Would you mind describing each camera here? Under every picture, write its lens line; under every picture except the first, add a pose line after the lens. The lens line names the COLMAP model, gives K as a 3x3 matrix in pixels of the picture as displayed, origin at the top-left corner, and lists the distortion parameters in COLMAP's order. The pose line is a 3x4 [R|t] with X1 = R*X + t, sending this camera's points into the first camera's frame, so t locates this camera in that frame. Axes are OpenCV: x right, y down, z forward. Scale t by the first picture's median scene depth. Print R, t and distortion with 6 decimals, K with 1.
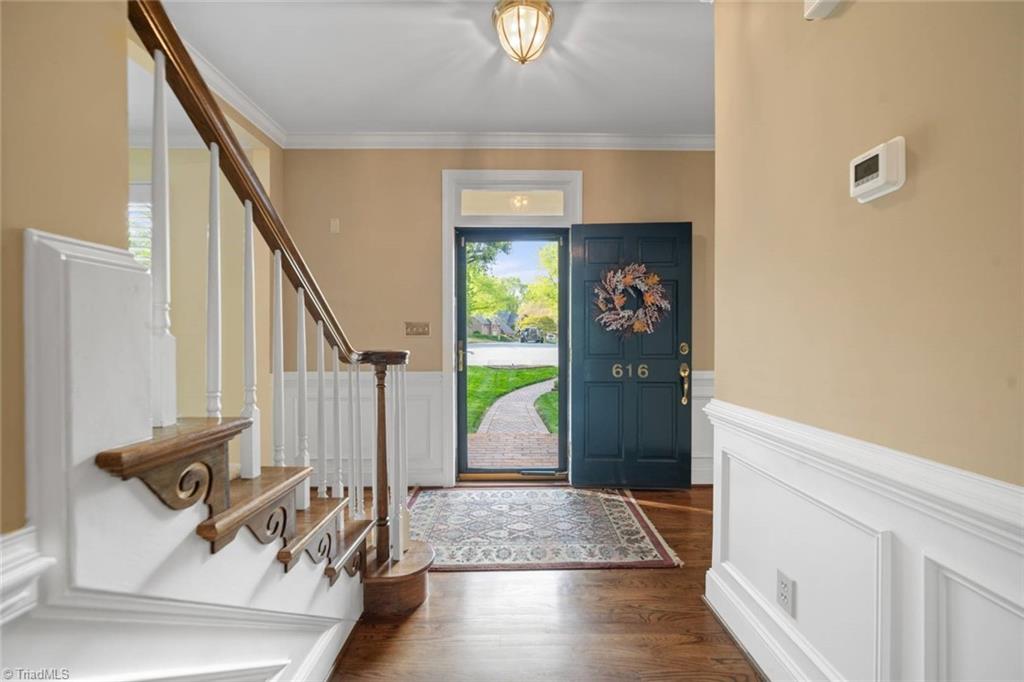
lens RADIAL K [[393.7, 0, 520.7], [0, 393.7, 344.2], [0, 0, 1]] dist [-0.014384, 0.004381]
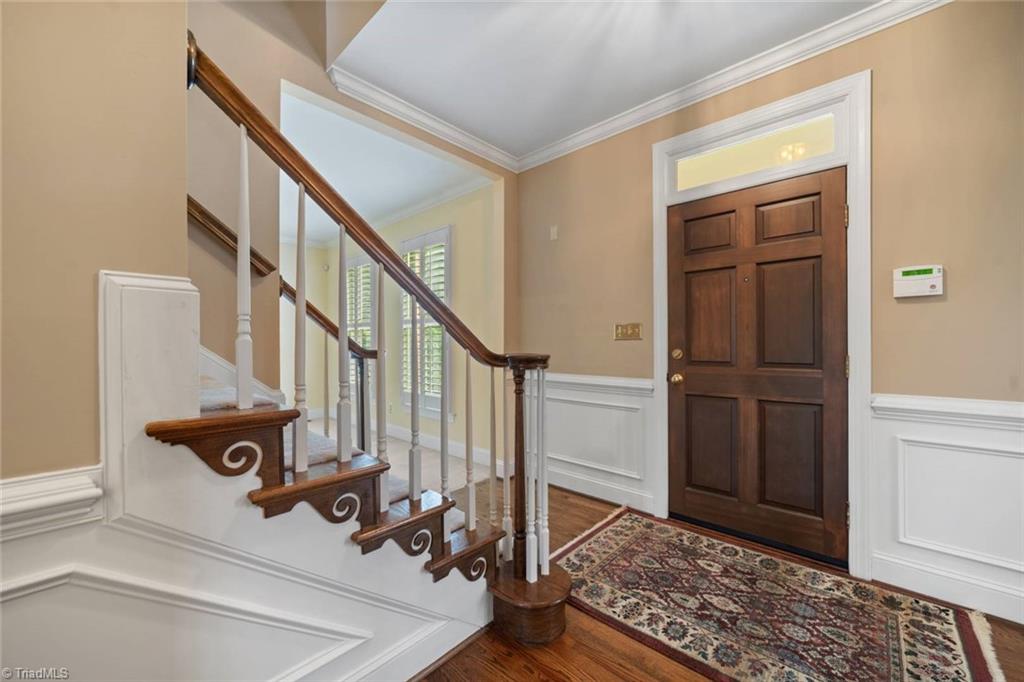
lens RADIAL K [[393.7, 0, 520.7], [0, 393.7, 344.2], [0, 0, 1]] dist [-0.014384, 0.004381]
pose [[0.728909, 0.000410, -0.684610, 0.210808], [-0.006141, 0.999964, -0.005940, -0.001128], [0.684583, 0.008534, 0.728885, 0.217602]]
